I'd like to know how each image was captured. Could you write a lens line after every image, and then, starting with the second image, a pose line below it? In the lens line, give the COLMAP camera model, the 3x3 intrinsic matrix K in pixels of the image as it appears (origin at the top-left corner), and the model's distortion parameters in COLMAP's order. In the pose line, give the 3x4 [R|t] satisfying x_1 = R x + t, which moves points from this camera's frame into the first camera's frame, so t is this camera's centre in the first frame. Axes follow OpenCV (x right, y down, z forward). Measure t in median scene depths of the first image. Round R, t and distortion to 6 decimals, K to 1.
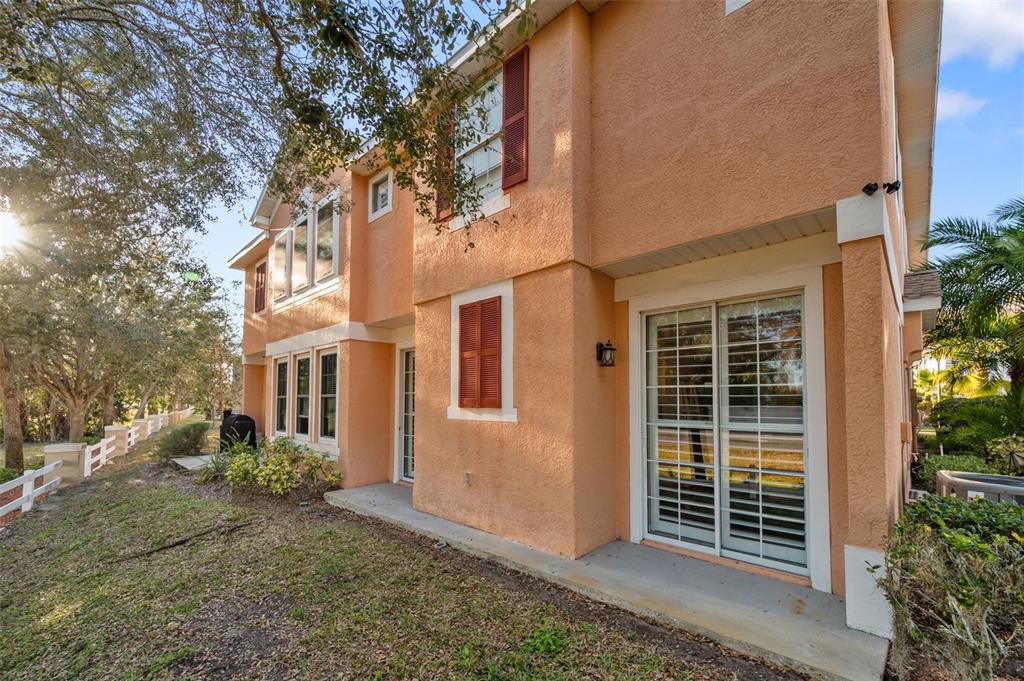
lens RADIAL K [[419.6, 0, 516.1], [0, 419.6, 342.3], [0, 0, 1]] dist [0.000876, 0.000016]
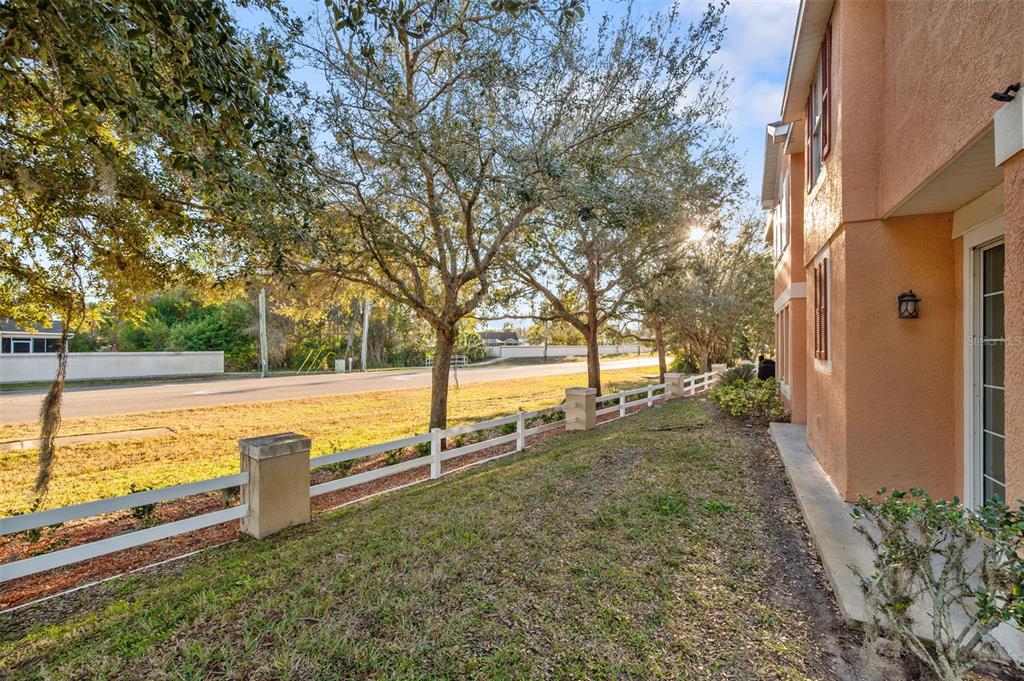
lens RADIAL K [[428.2, 0, 512.0], [0, 428.2, 343.2], [0, 0, 1]] dist [-0.001157, -0.000097]
pose [[0.266216, -0.002364, -0.963911, 0.675421], [0.132159, 0.990643, 0.034071, -0.028925], [0.954810, -0.136460, 0.264037, -0.067427]]
